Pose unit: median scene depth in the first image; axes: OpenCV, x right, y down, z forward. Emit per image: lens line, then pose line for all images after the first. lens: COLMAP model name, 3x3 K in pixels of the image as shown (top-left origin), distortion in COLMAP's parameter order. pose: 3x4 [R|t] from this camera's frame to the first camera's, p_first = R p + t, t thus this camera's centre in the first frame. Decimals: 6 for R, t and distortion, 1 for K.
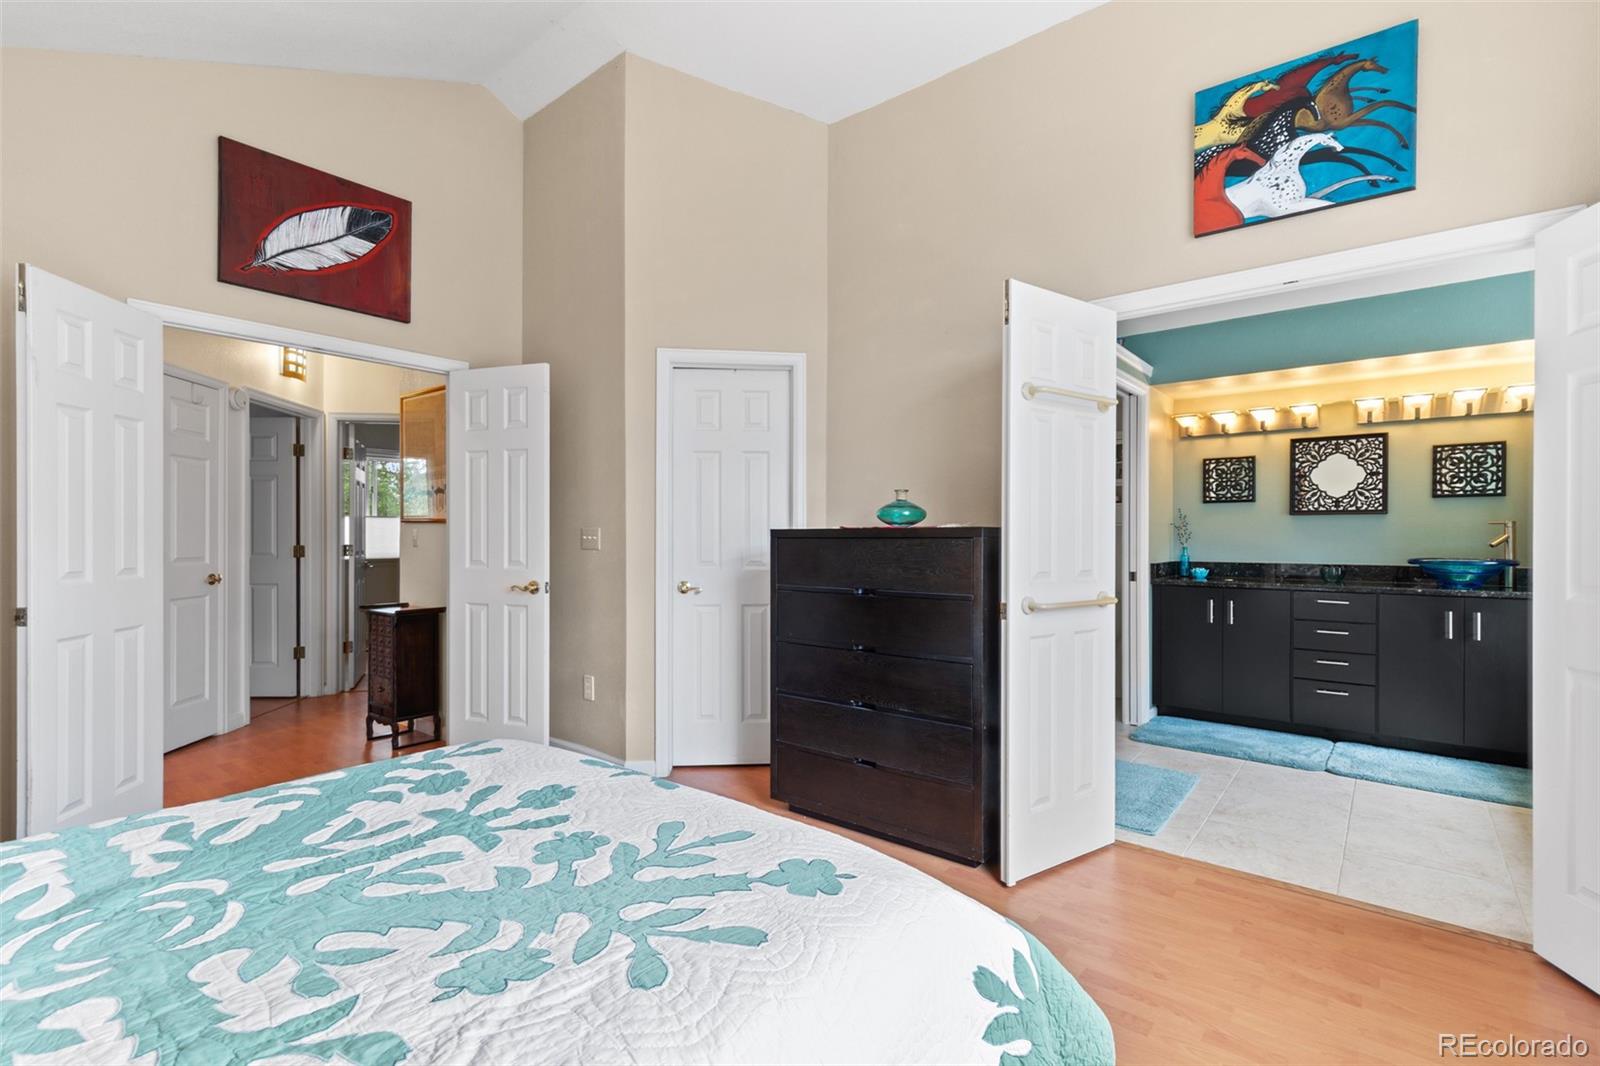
lens RADIAL K [[739.8, 0, 800.0], [0, 739.8, 533.0], [0, 0, 1]] dist [0.010263, 0.000075]
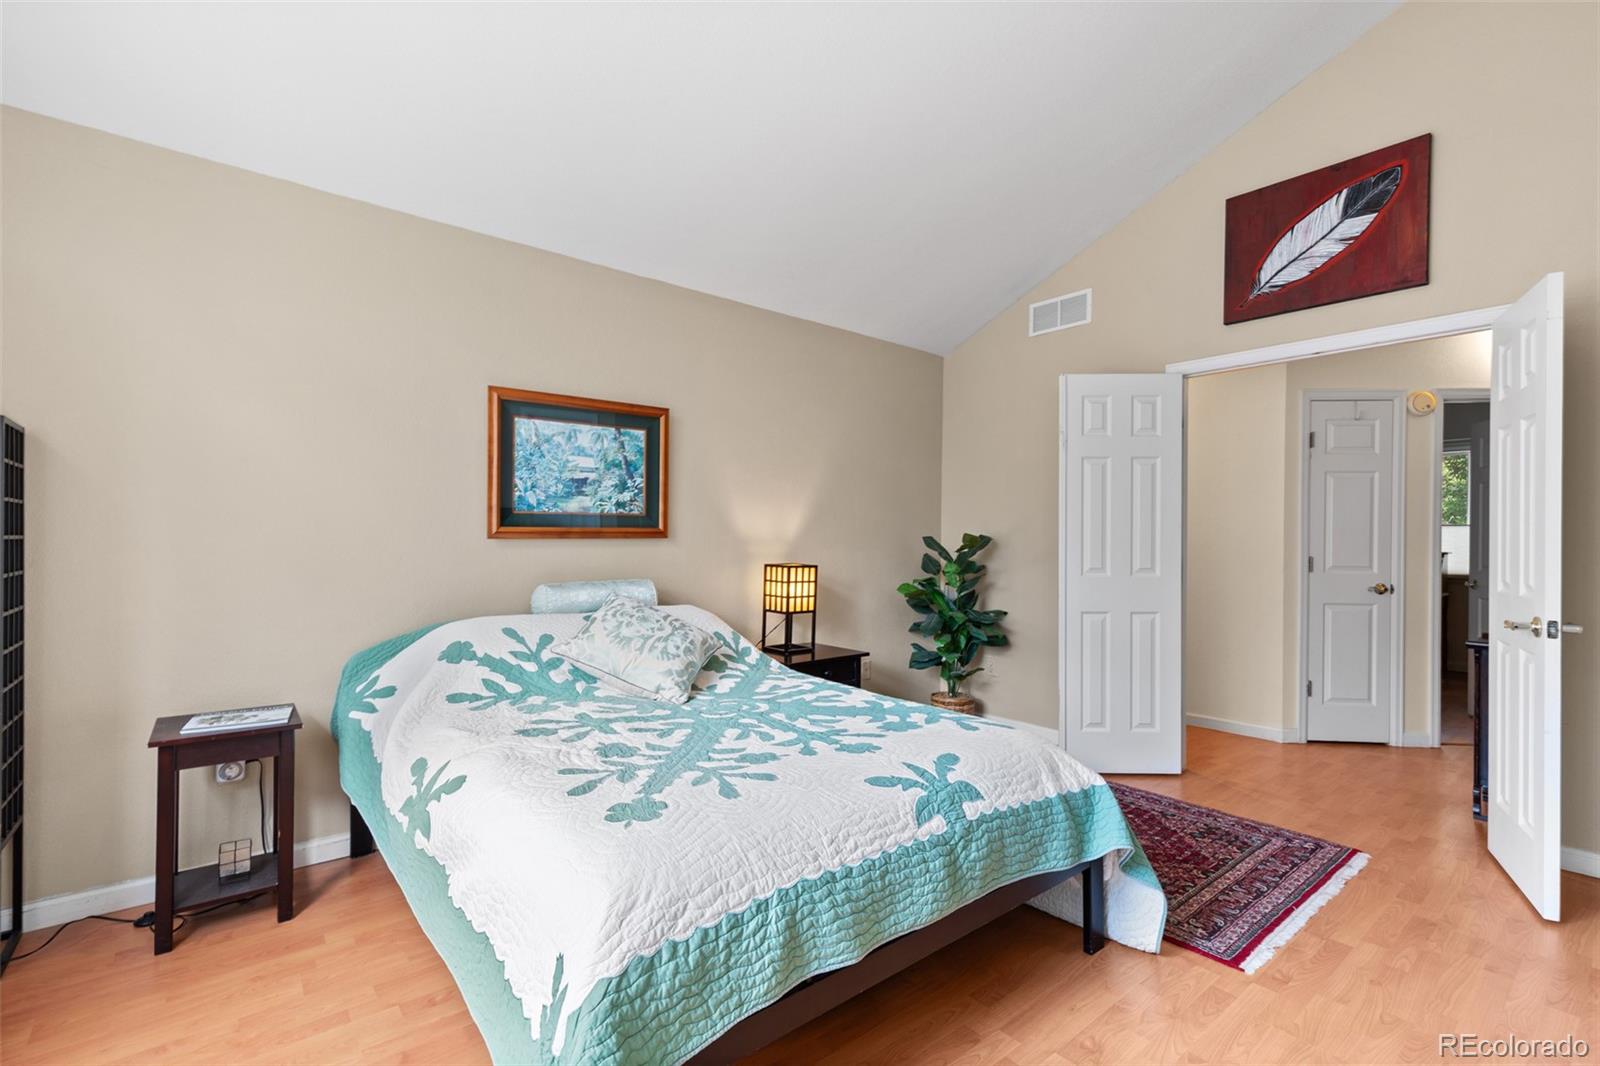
lens RADIAL K [[712.1, 0, 802.6], [0, 712.1, 541.4], [0, 0, 1]] dist [-0.002140, -0.000467]
pose [[-0.187511, -0.001206, -0.982262, 0.840330], [-0.004719, 0.999989, -0.000327, 0.004687], [0.982251, 0.004574, -0.187515, 1.102173]]
